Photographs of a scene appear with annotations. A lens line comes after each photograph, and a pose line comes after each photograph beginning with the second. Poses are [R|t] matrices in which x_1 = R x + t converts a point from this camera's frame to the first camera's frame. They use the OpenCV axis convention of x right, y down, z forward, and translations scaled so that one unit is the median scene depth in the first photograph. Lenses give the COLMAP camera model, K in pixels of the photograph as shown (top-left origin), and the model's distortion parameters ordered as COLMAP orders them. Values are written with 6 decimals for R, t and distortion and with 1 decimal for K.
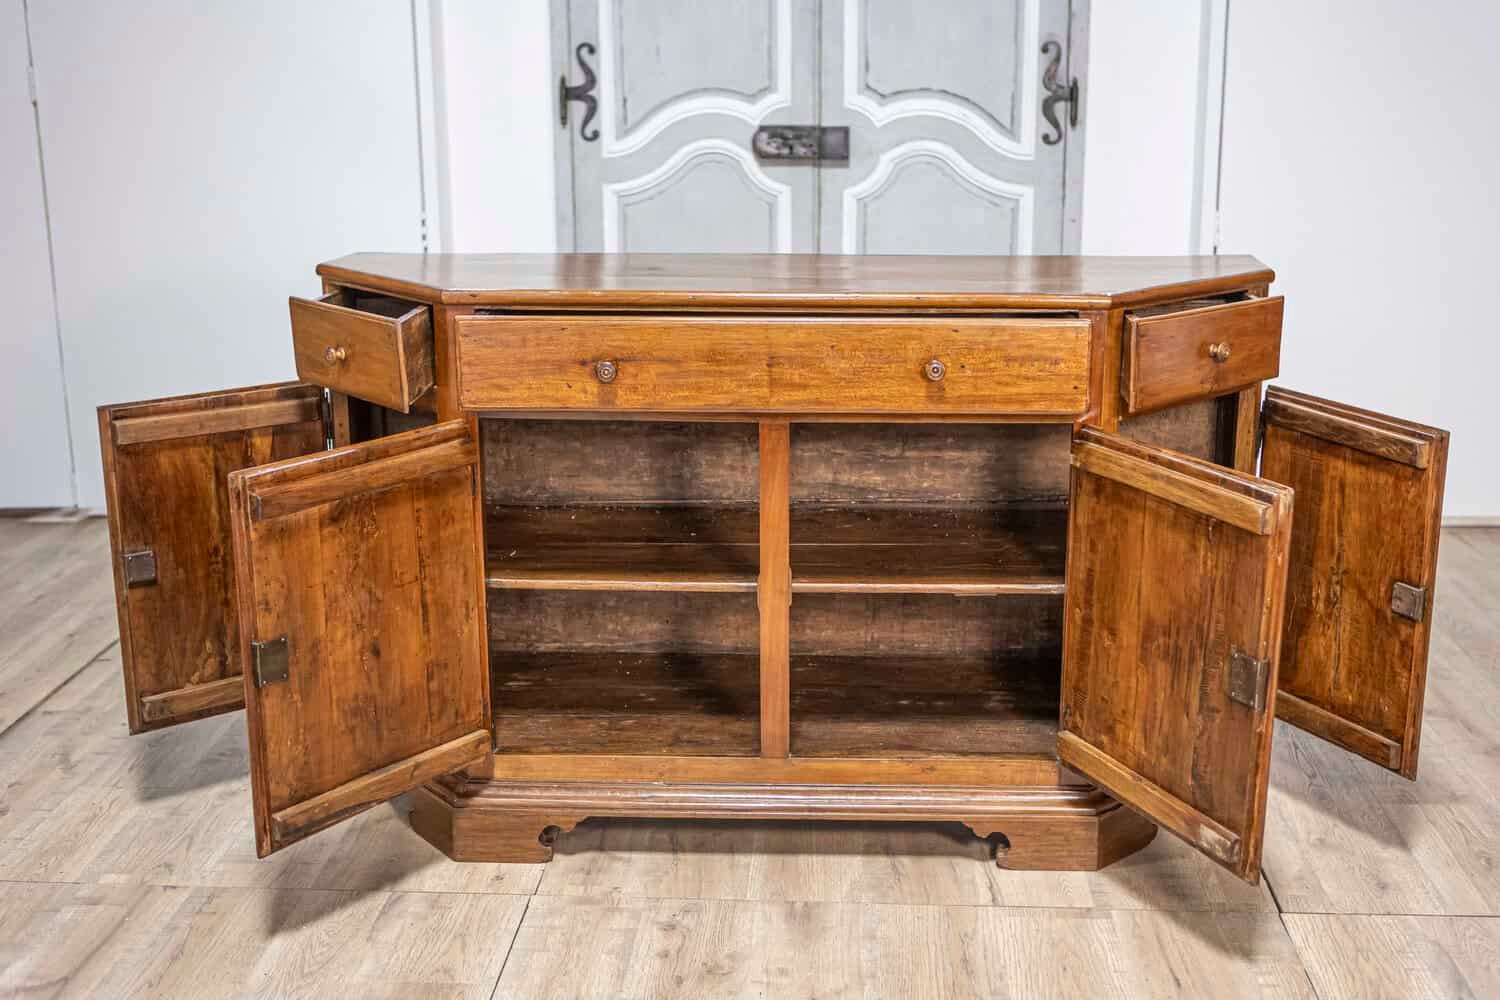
lens RADIAL K [[1863.2, 0, 757.7], [0, 1863.2, 500.7], [0, 0, 1]] dist [-0.026497, 0.011176]
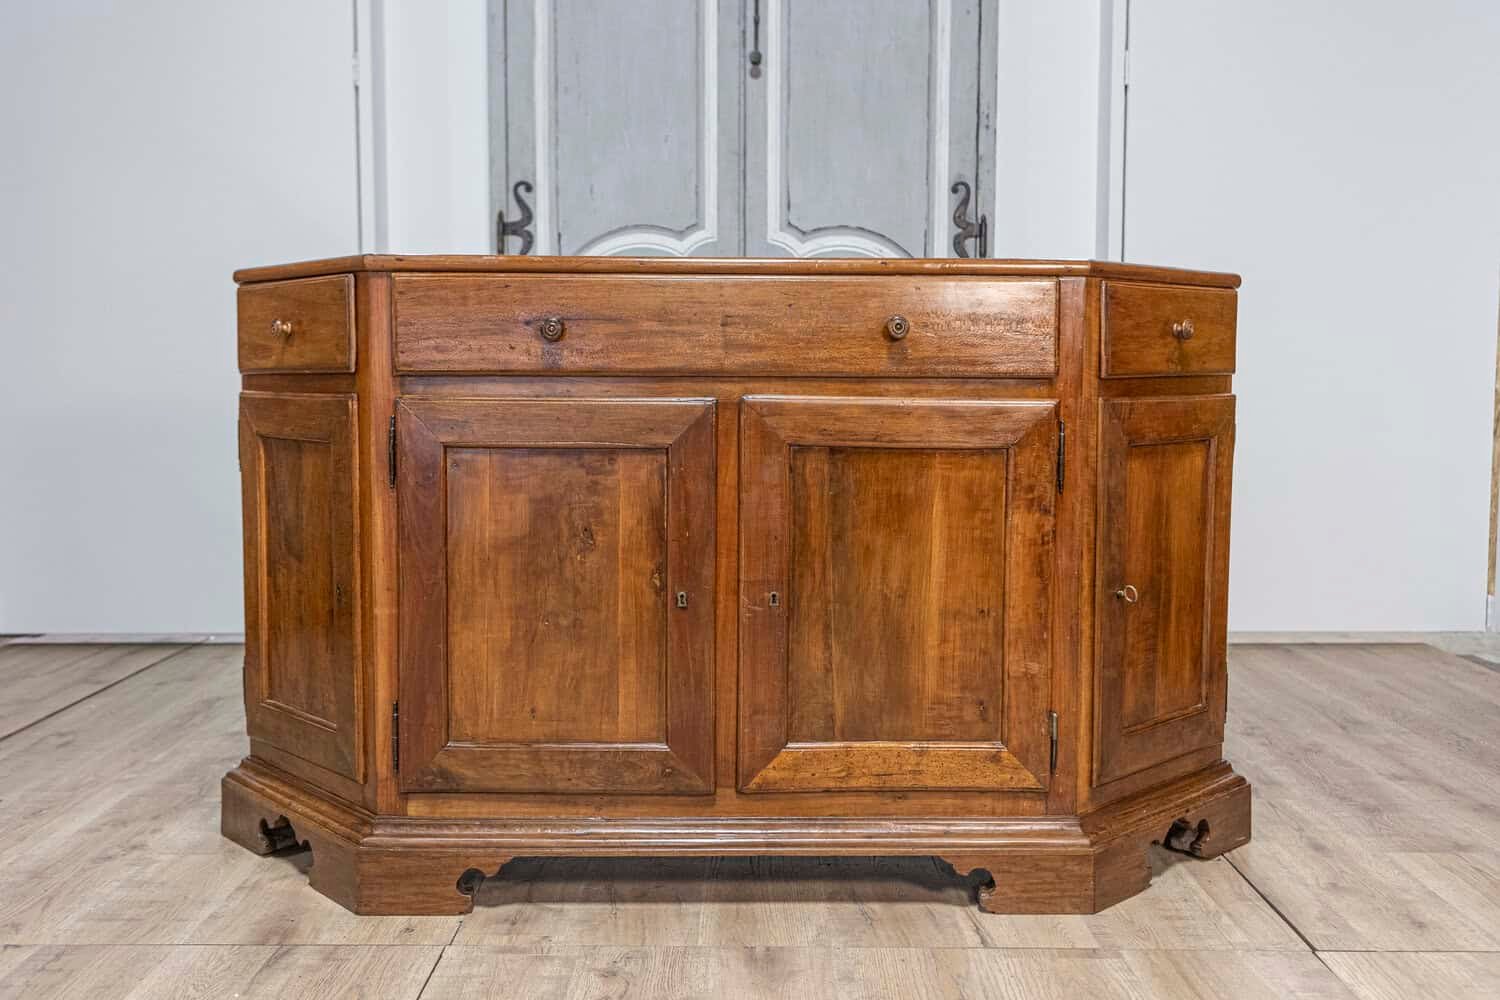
lens RADIAL K [[1531.7, 0, 737.9], [0, 1531.7, 500.0], [0, 0, 1]] dist [0.023199, -0.022972]
pose [[0.998576, 0.002267, 0.053304, -0.023631], [0.007215, 0.984179, -0.177028, 0.124810], [-0.052862, 0.177161, 0.982761, 0.241158]]
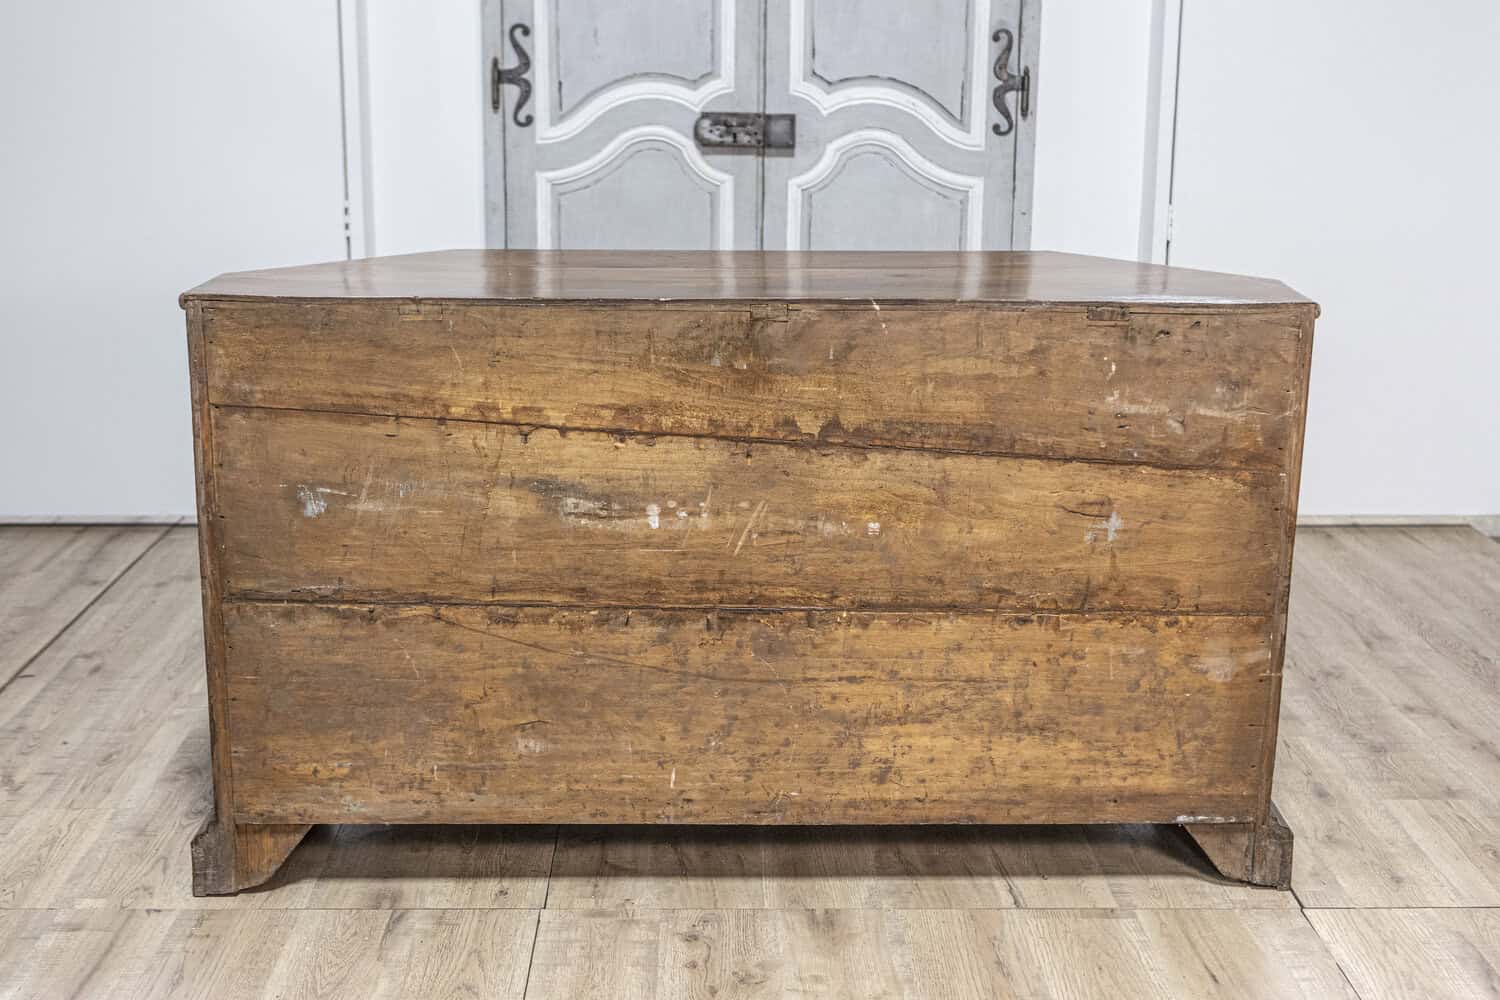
lens RADIAL K [[1982.8, 0, 750.0], [0, 1982.8, 500.0], [0, 0, 1]] dist [-0.024440, 0.031770]
pose [[0.996063, -0.005703, 0.088469, -0.094480], [0.006249, 0.999963, -0.005899, 0.006735], [-0.088432, 0.006429, 0.996062, -0.027502]]
